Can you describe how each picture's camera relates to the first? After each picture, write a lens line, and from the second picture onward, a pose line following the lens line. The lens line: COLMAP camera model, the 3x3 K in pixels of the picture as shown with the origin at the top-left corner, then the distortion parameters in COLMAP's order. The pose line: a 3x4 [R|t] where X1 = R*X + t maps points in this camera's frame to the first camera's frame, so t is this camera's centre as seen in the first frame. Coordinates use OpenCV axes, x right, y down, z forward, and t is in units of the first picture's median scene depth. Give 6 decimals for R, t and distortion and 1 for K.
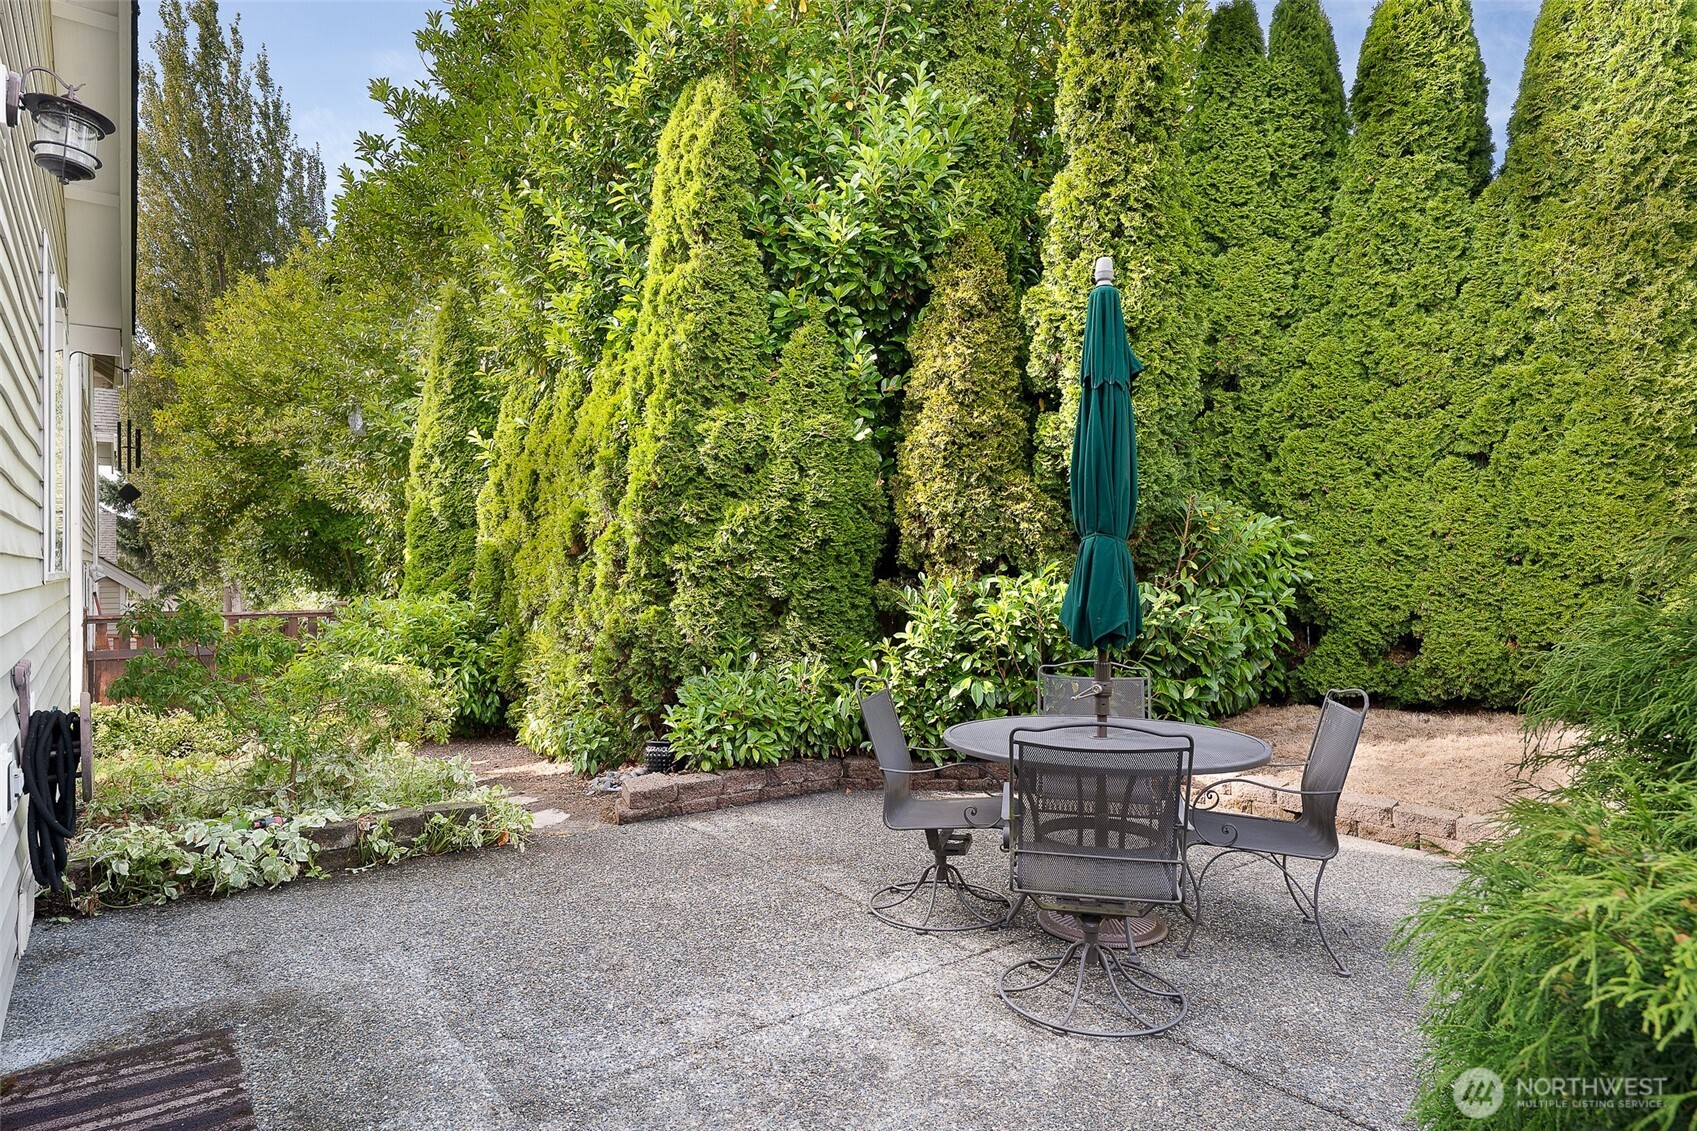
lens RADIAL K [[957.2, 0, 848.5], [0, 957.2, 565.5], [0, 0, 1]] dist [0.006349, 0.002508]
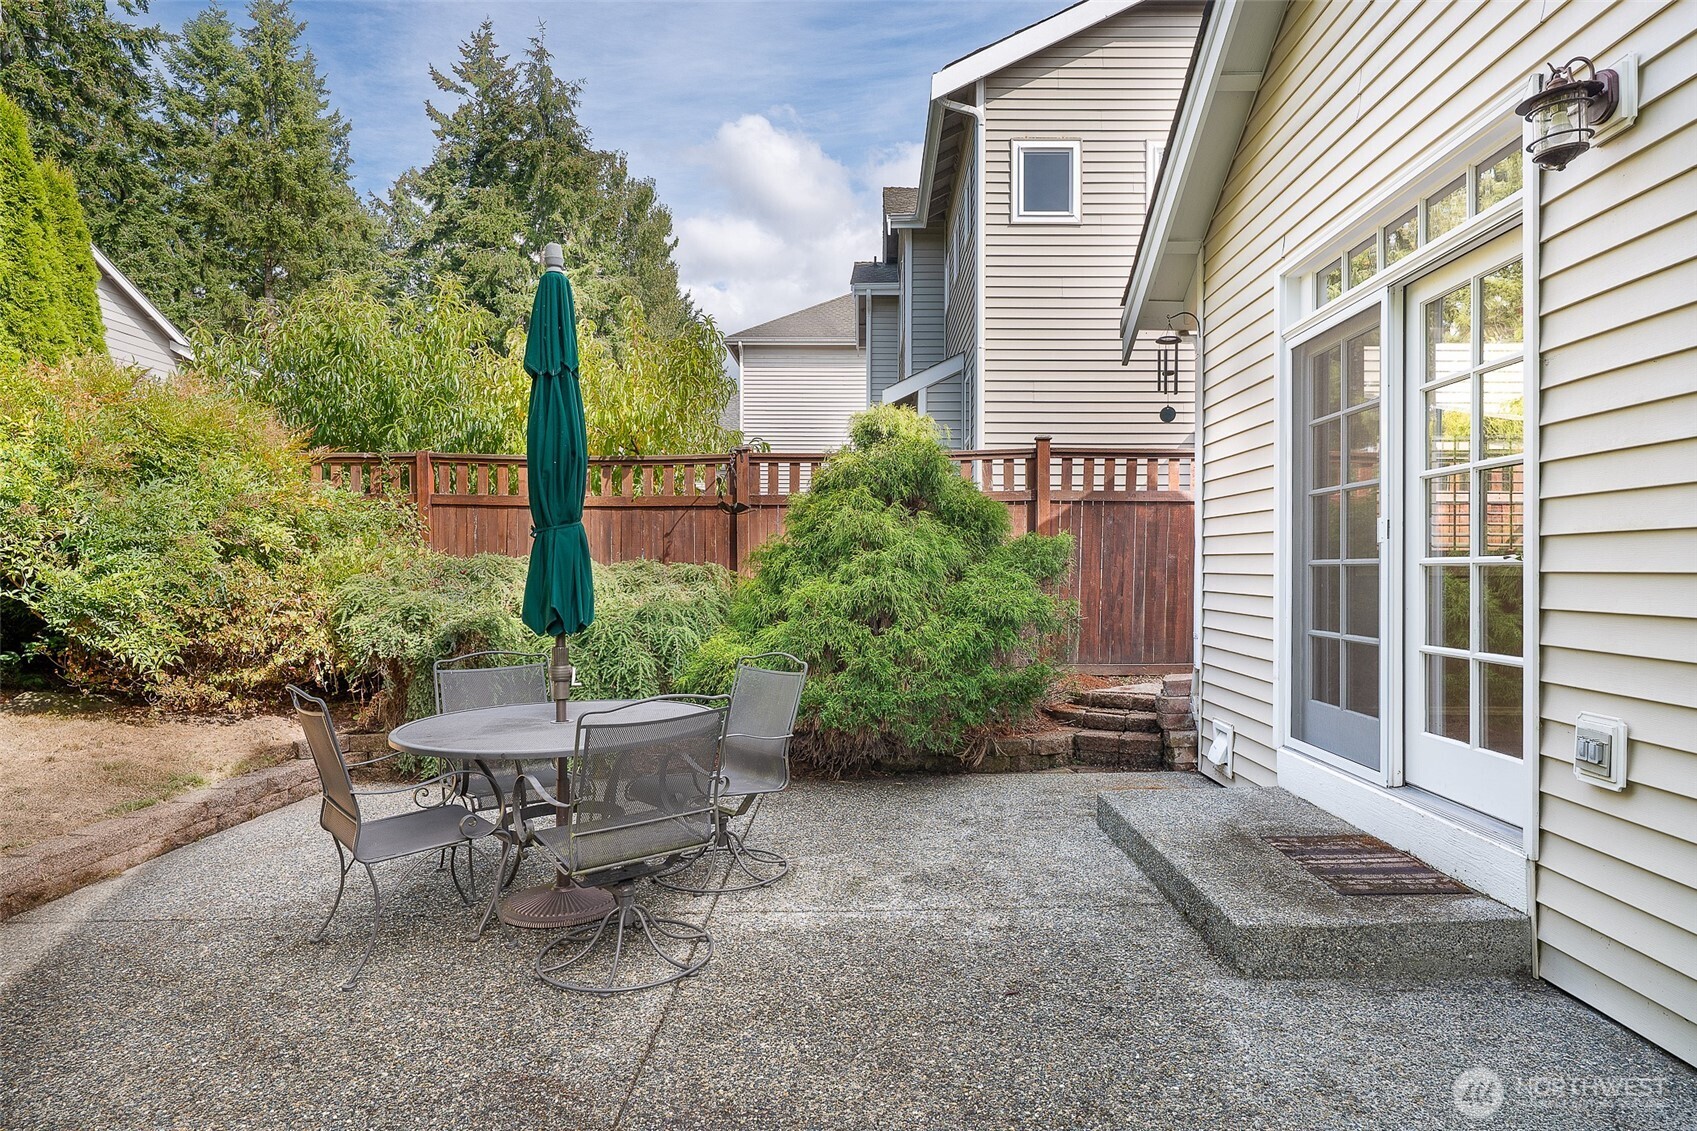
lens RADIAL K [[957.2, 0, 848.5], [0, 957.2, 565.5], [0, 0, 1]] dist [0.006349, 0.002508]
pose [[-0.780105, 0.003813, 0.625636, -0.768855], [-0.002775, 0.999951, -0.009555, 0.028851], [-0.625642, -0.009190, -0.780056, 2.024586]]
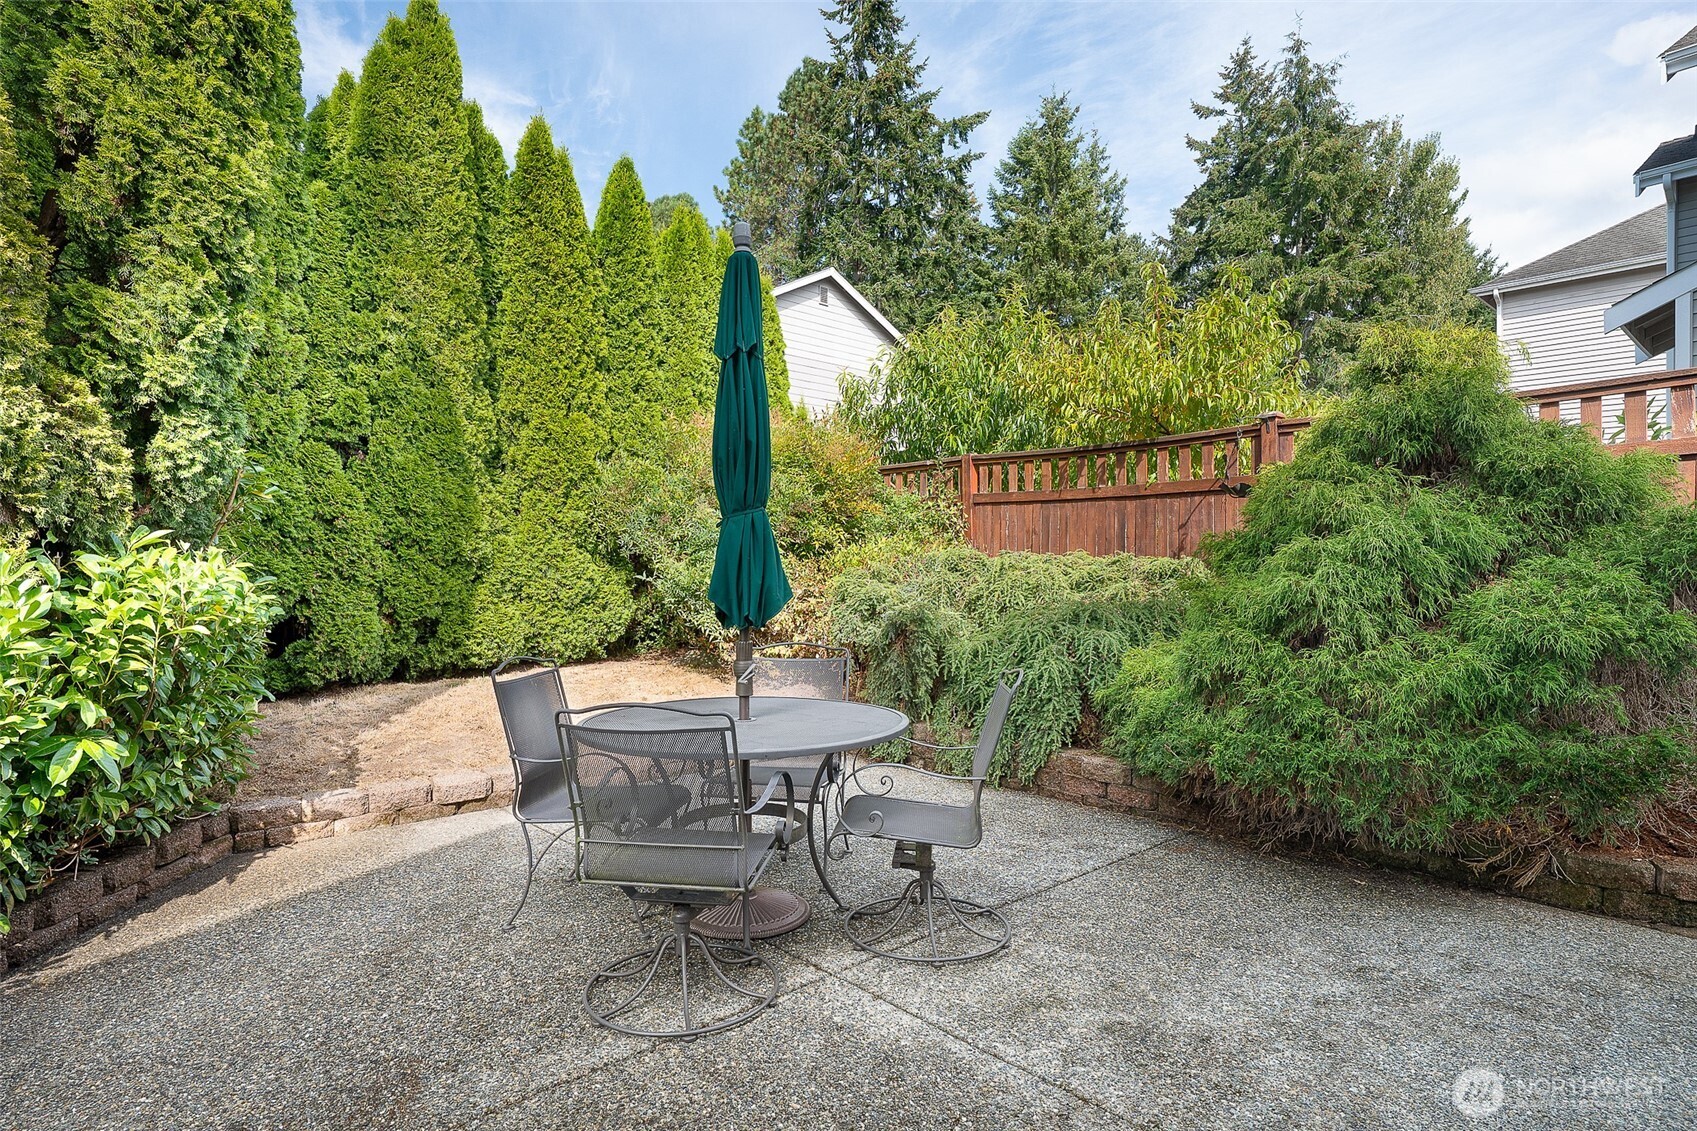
lens RADIAL K [[885.5, 0, 848.5], [0, 885.5, 565.5], [0, 0, 1]] dist [-0.011395, -0.000261]
pose [[-0.058768, 0.000916, 0.998271, -0.798922], [-0.012080, 0.999926, -0.001629, 0.029516], [-0.998199, -0.012155, -0.058752, 1.203586]]
